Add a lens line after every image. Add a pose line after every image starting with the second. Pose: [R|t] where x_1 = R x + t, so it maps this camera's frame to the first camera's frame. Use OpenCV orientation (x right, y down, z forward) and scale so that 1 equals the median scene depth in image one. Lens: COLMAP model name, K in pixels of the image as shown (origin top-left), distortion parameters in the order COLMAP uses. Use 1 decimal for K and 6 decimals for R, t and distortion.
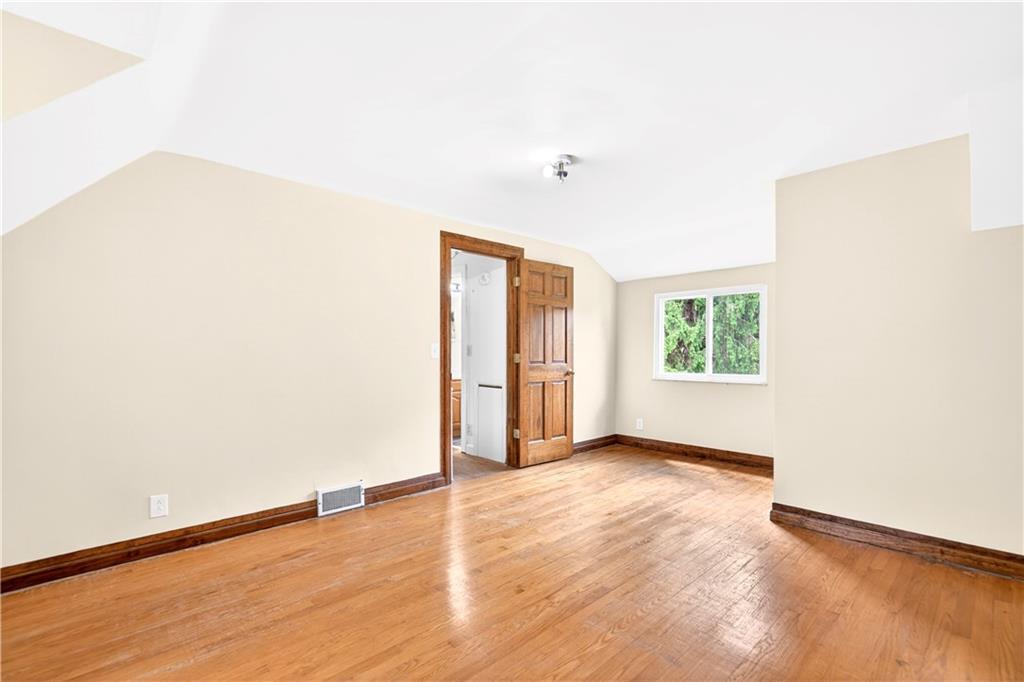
lens RADIAL K [[475.9, 0, 512.0], [0, 475.9, 341.0], [0, 0, 1]] dist [0.010513, 0.000014]
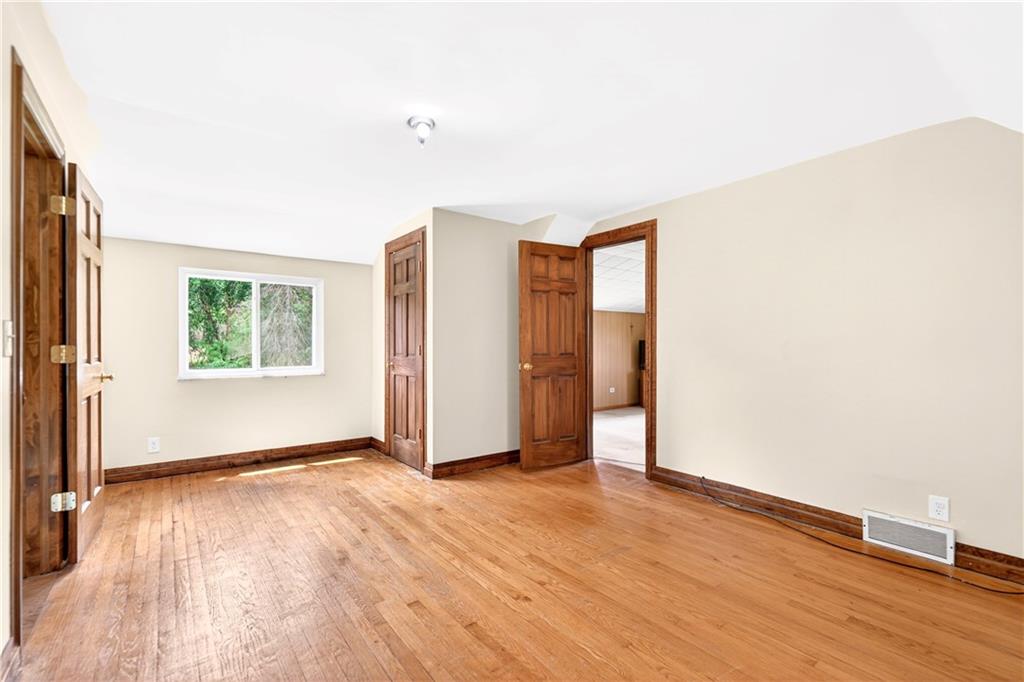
lens RADIAL K [[464.8, 0, 518.2], [0, 464.8, 345.2], [0, 0, 1]] dist [-0.000397, -0.000379]
pose [[0.088196, 0.000464, 0.996103, -0.442771], [-0.025084, 0.999684, 0.001755, 0.012834], [-0.995787, -0.025141, 0.088180, 0.471507]]
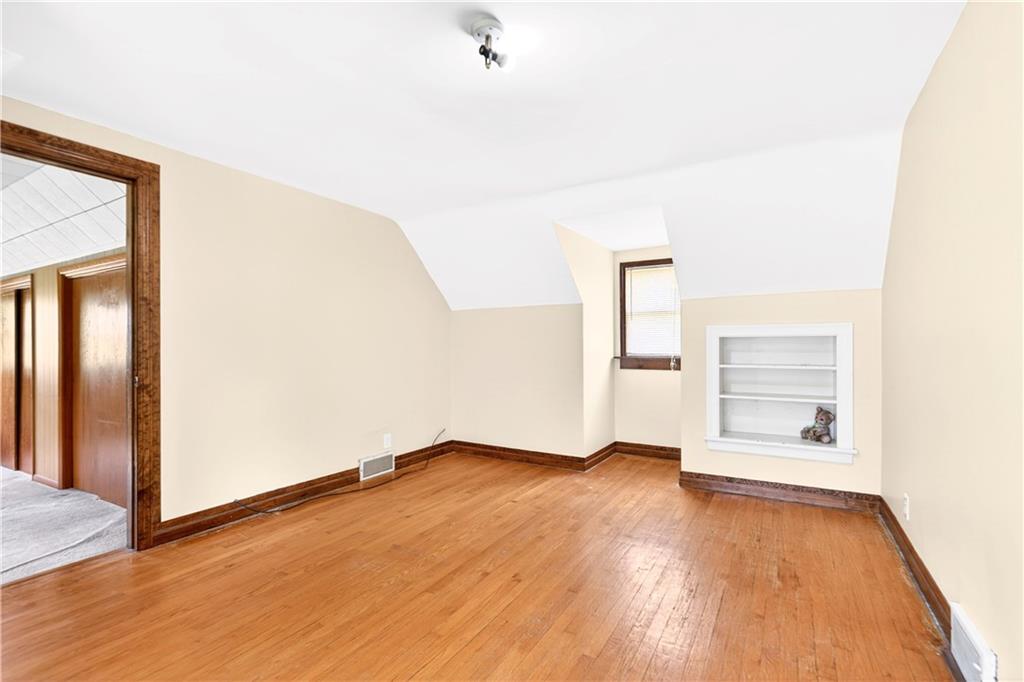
lens RADIAL K [[464.8, 0, 518.2], [0, 464.8, 345.2], [0, 0, 1]] dist [-0.000397, -0.000379]
pose [[-0.954204, 0.006507, -0.299086, 0.154407], [0.013405, 0.999689, -0.021016, 0.022776], [0.298856, -0.024063, -0.953995, 0.980328]]
